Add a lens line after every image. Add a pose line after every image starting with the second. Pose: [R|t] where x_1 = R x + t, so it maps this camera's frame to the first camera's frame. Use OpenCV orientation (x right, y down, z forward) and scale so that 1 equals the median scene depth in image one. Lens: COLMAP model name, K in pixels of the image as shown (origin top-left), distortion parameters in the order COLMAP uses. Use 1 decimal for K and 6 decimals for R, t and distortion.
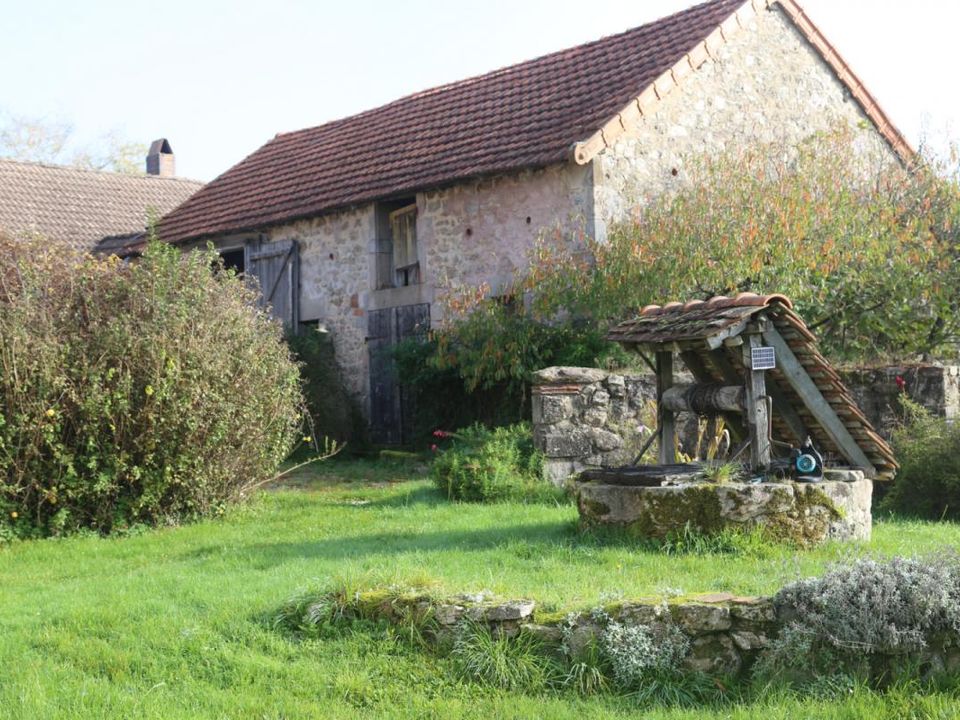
lens RADIAL K [[1523.2, 0, 480.0], [0, 1523.2, 360.0], [0, 0, 1]] dist [0.144723, -0.121637]
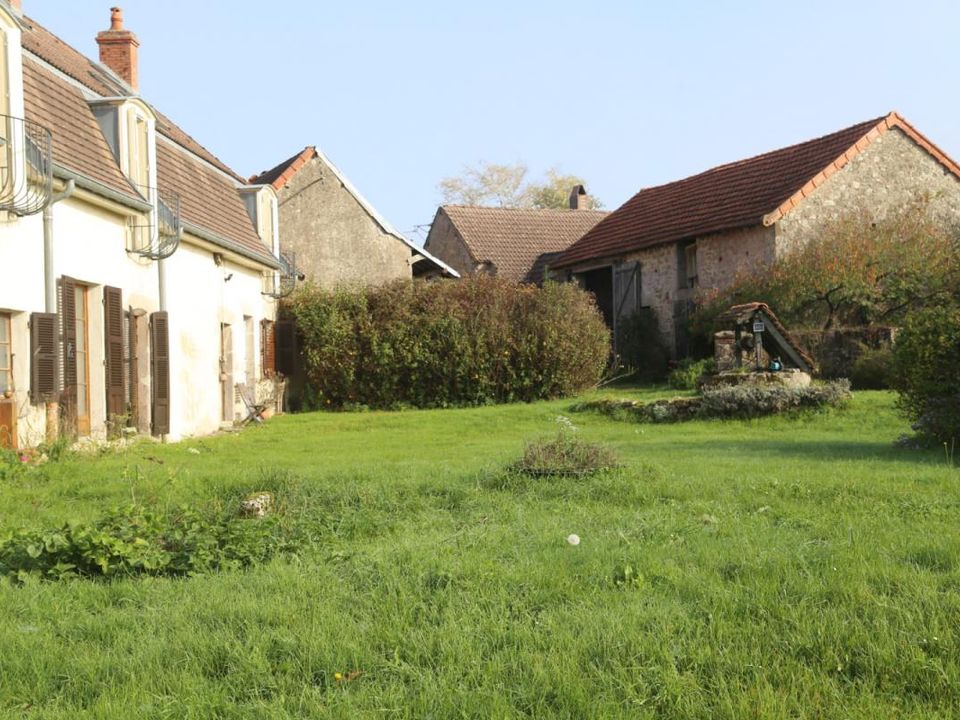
lens RADIAL K [[1523.2, 0, 480.0], [0, 1523.2, 360.0], [0, 0, 1]] dist [0.144723, -0.121637]
pose [[0.955424, -0.009956, -0.295069, 0.280234], [0.016756, 0.999649, 0.020529, -0.003820], [0.294761, -0.024558, 0.955255, -0.938789]]
